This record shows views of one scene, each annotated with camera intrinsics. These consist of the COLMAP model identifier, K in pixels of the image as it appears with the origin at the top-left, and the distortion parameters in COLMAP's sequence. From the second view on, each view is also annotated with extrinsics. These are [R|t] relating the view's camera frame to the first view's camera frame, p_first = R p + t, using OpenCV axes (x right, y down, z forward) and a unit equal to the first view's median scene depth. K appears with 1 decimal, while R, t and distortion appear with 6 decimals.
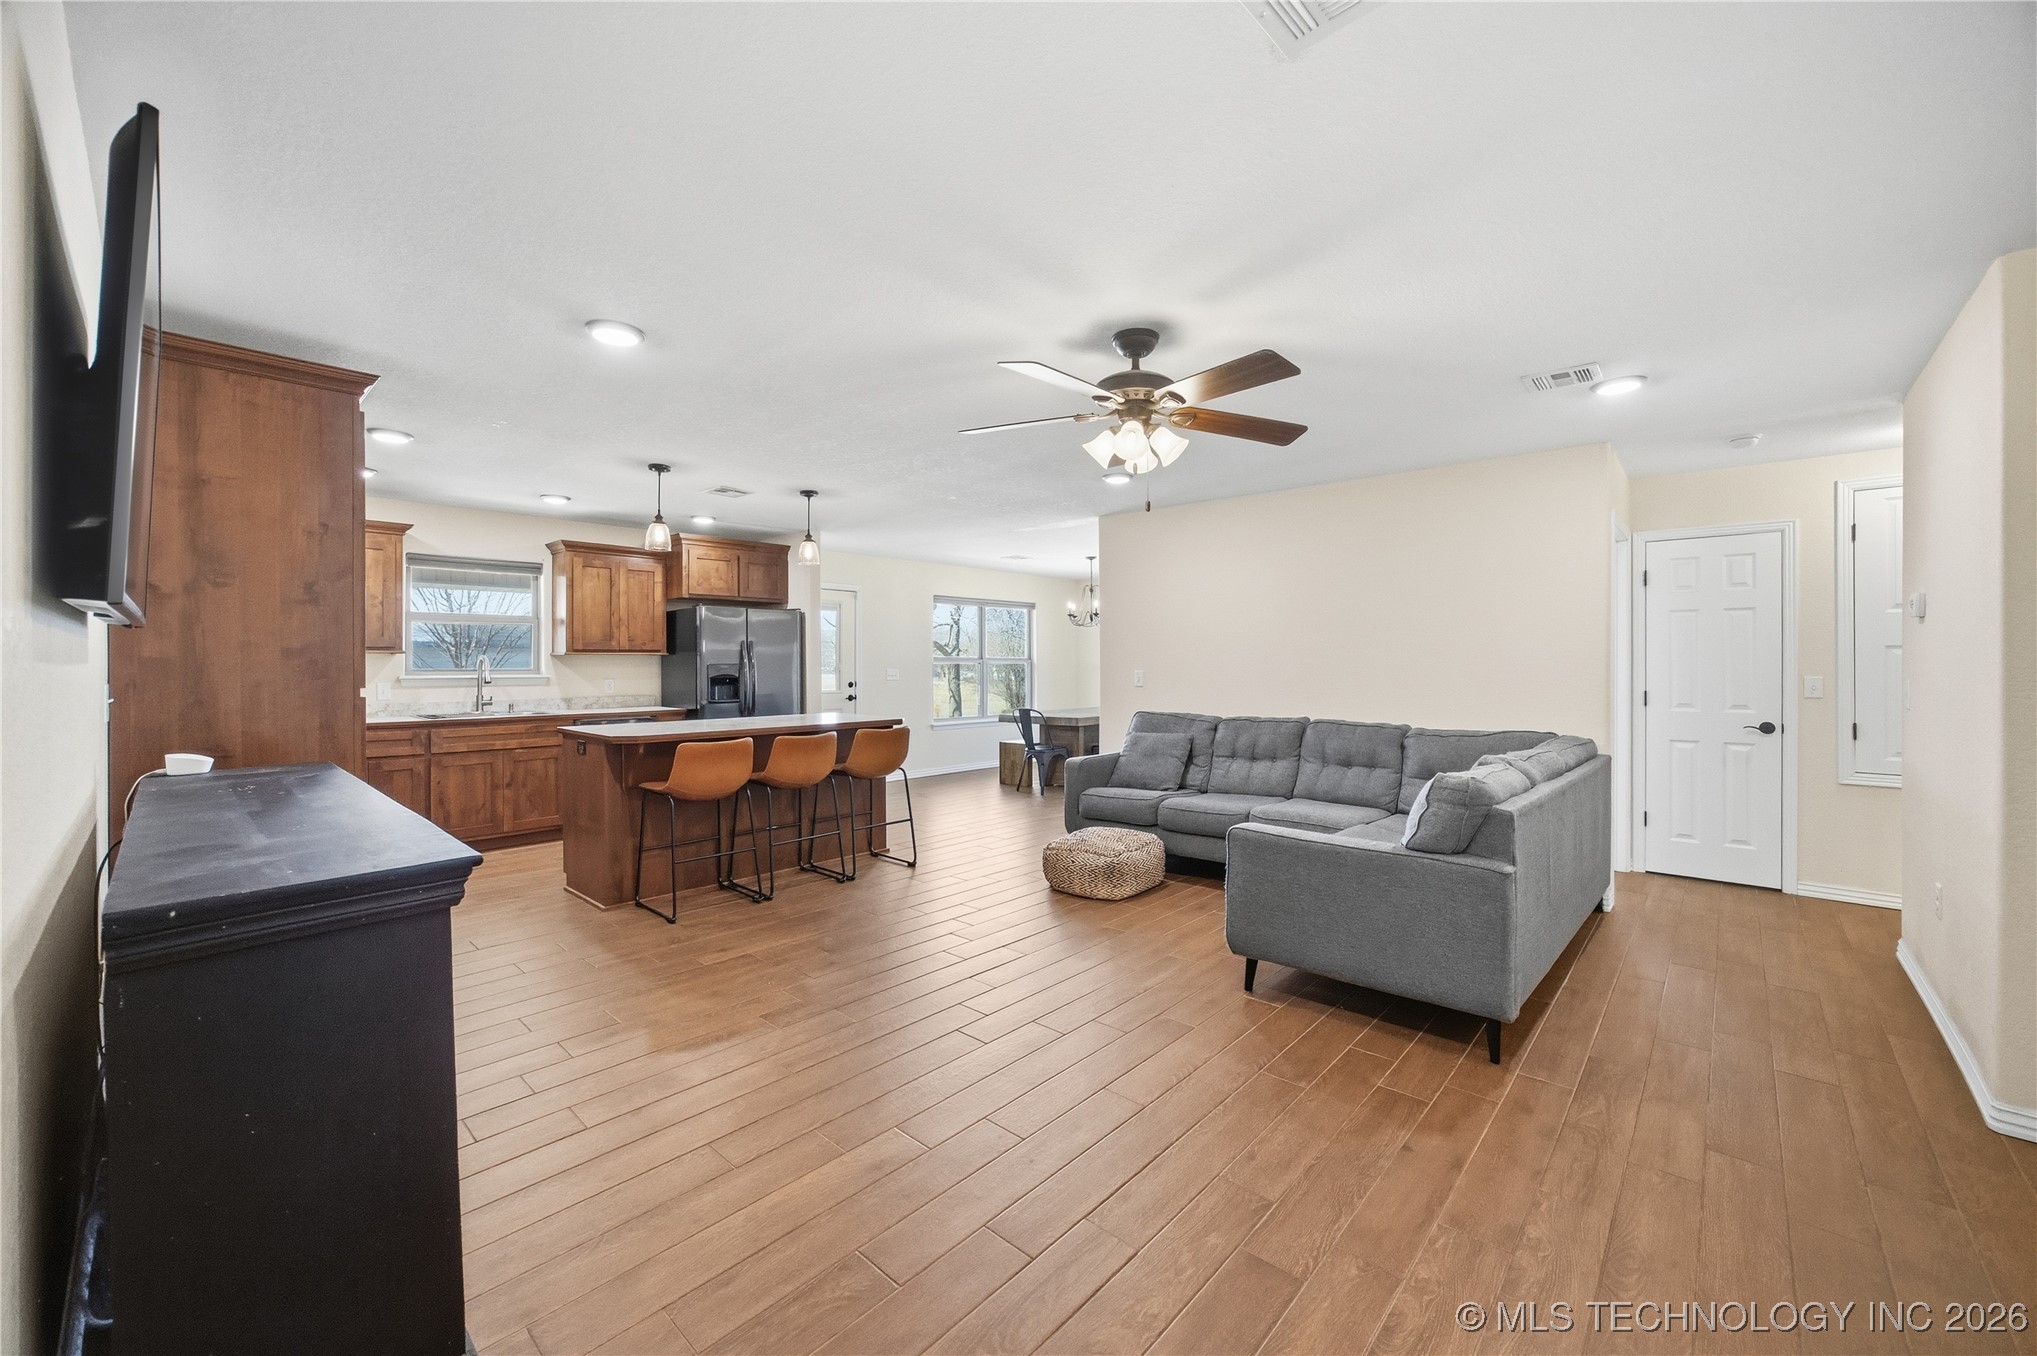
lens RADIAL K [[791.7, 0, 1021.9], [0, 791.7, 664.5], [0, 0, 1]] dist [-0.029798, 0.010410]
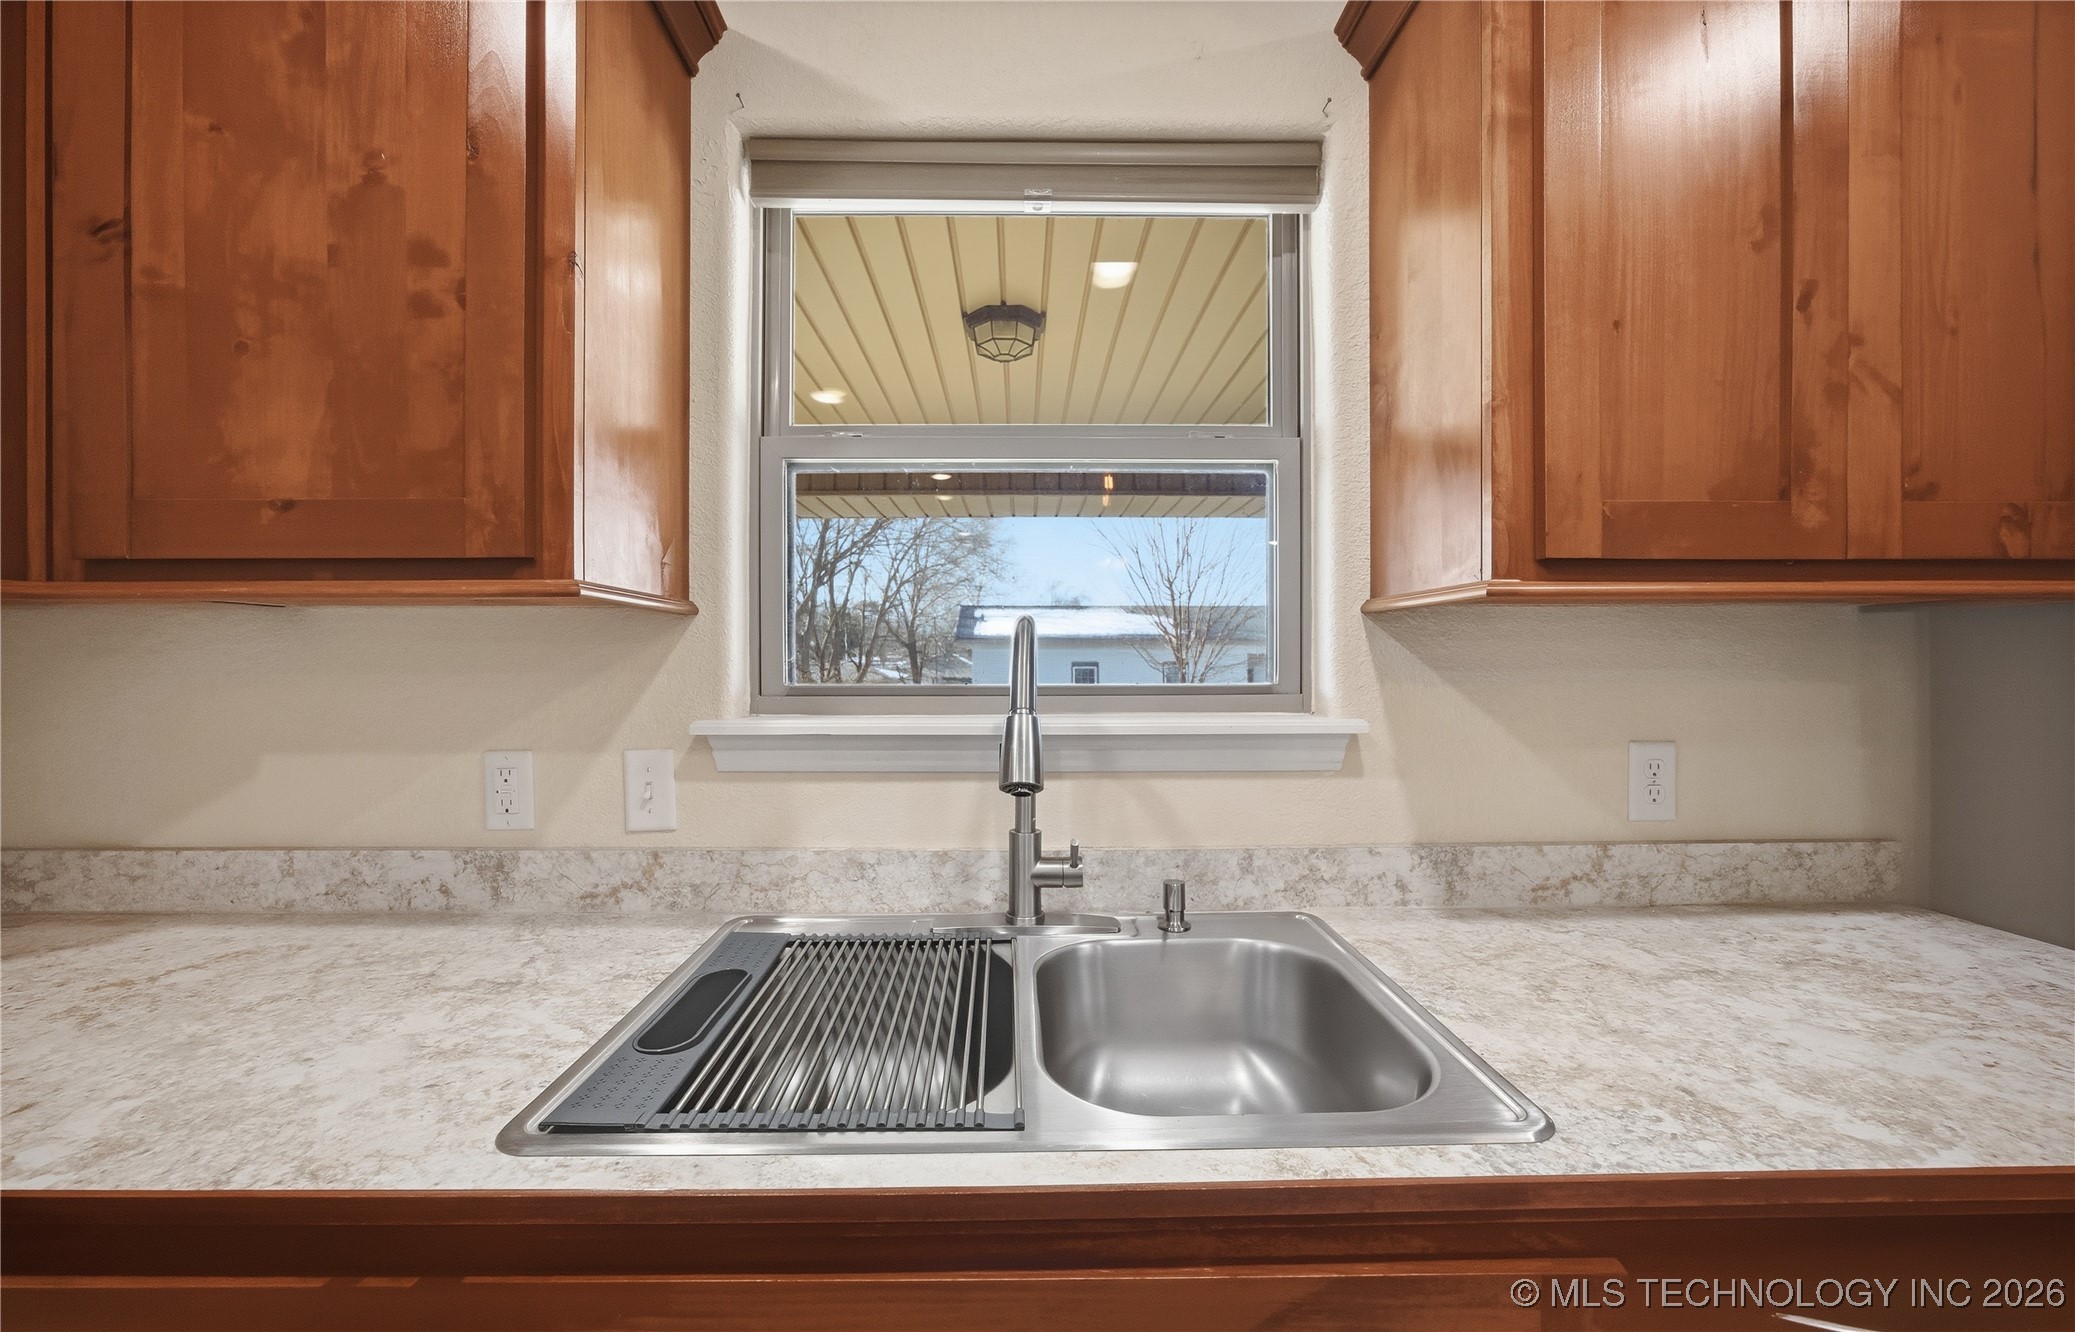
lens RADIAL K [[810.4, 0, 1037.1], [0, 810.4, 660.1], [0, 0, 1]] dist [-0.001499, -0.000083]
pose [[0.686221, 0.001619, -0.727391, -0.504664], [0.001054, 0.999994, 0.003221, -0.001805], [0.727392, -0.002977, 0.686216, 0.795910]]
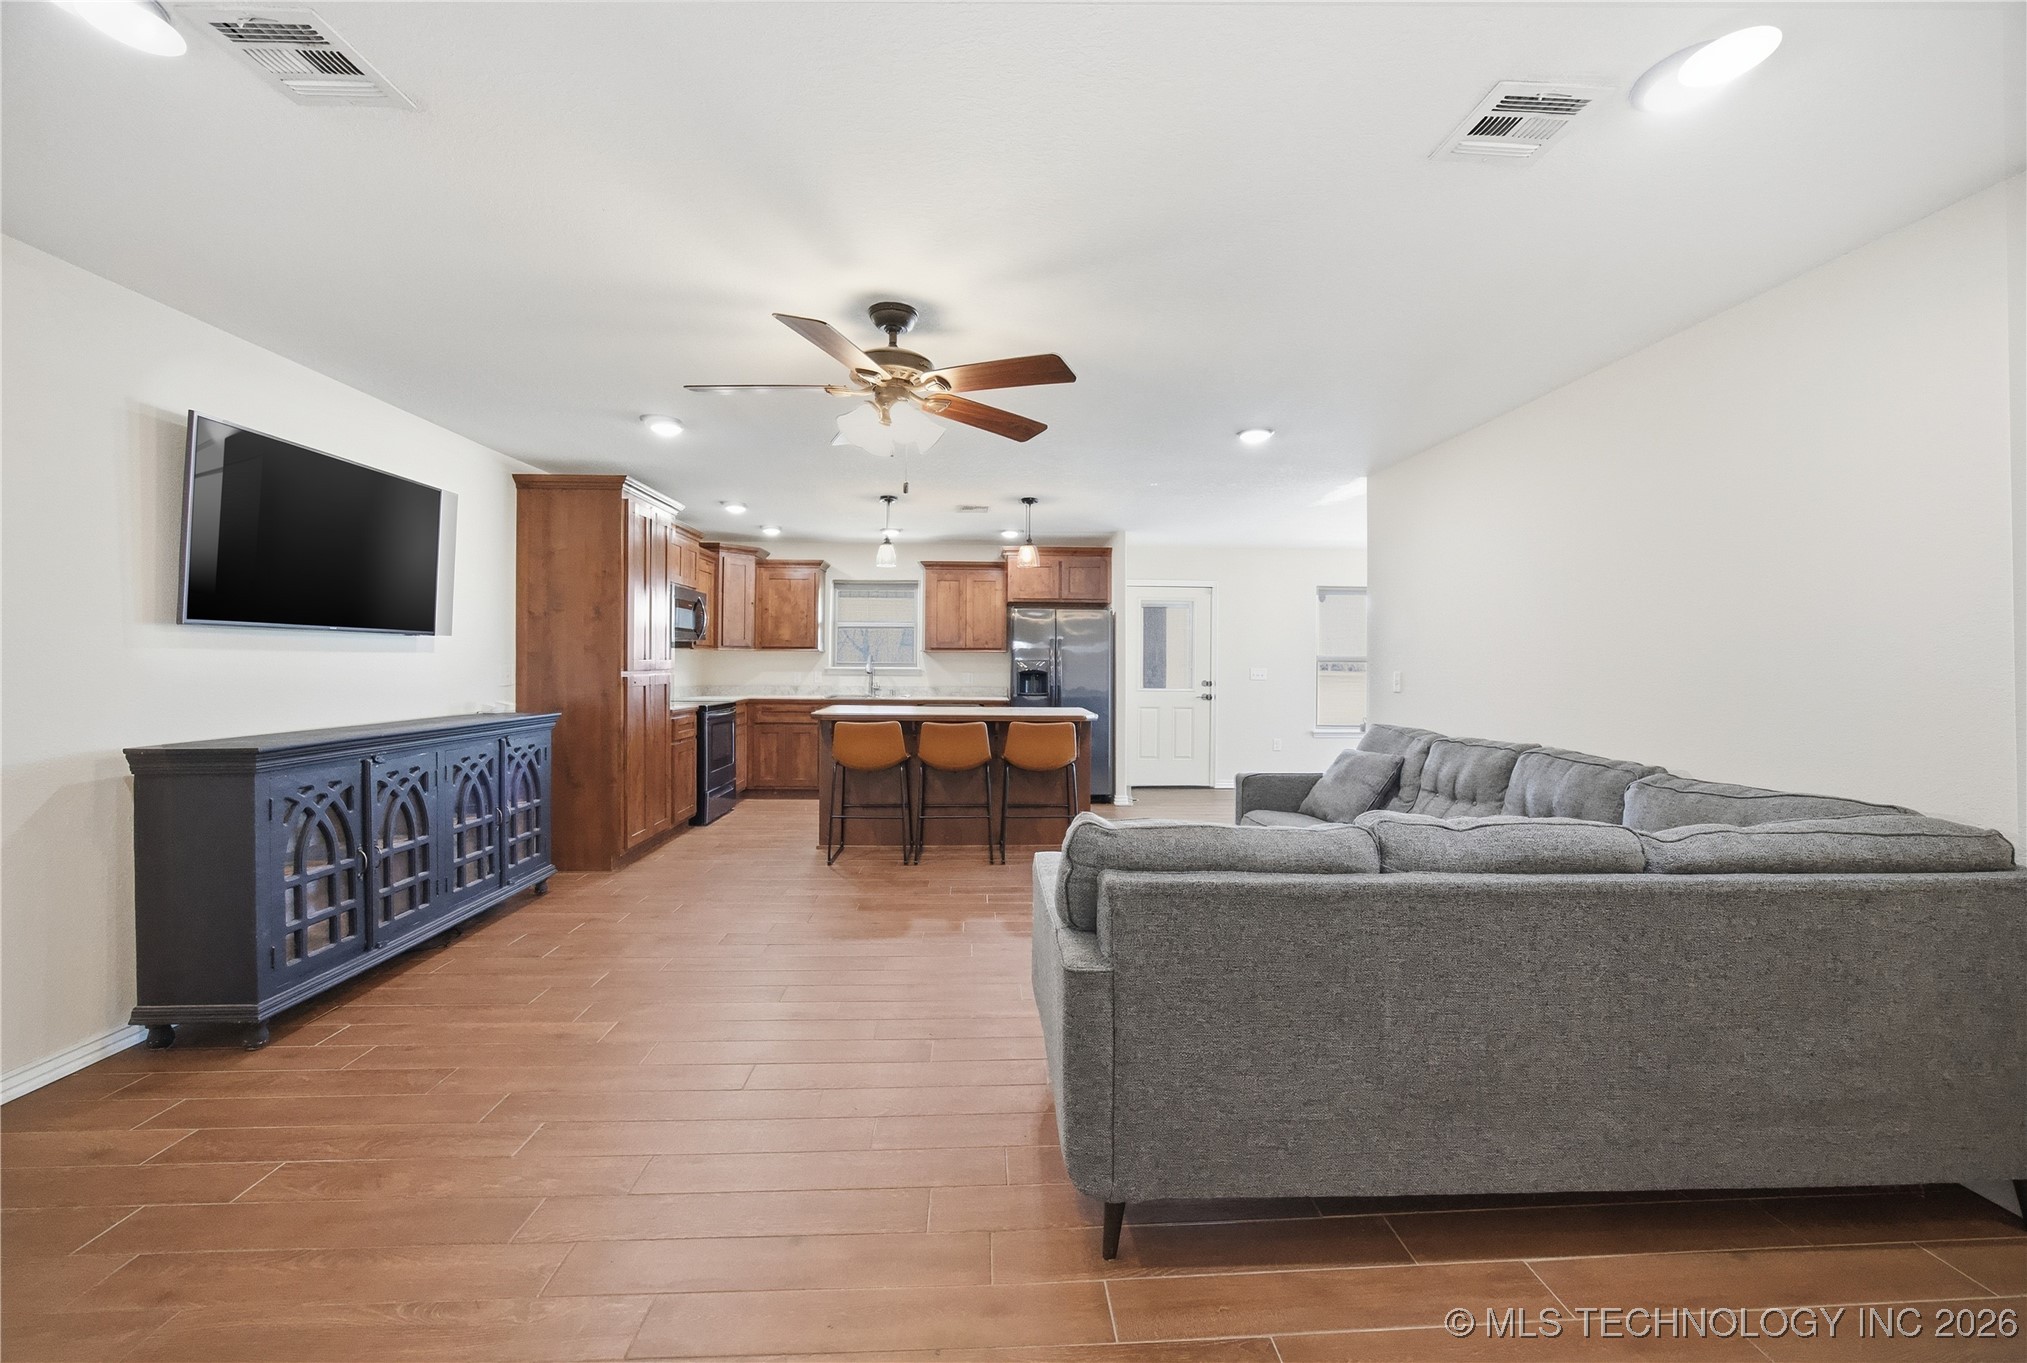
lens RADIAL K [[802.5, 0, 1013.5], [0, 802.5, 681.5], [0, 0, 1]] dist [-0.001078, -0.000004]
pose [[0.707008, 0.022332, -0.706853, 0.406776], [-0.008251, 0.999694, 0.023331, 0.002778], [0.707157, -0.010663, 0.706976, 0.183126]]
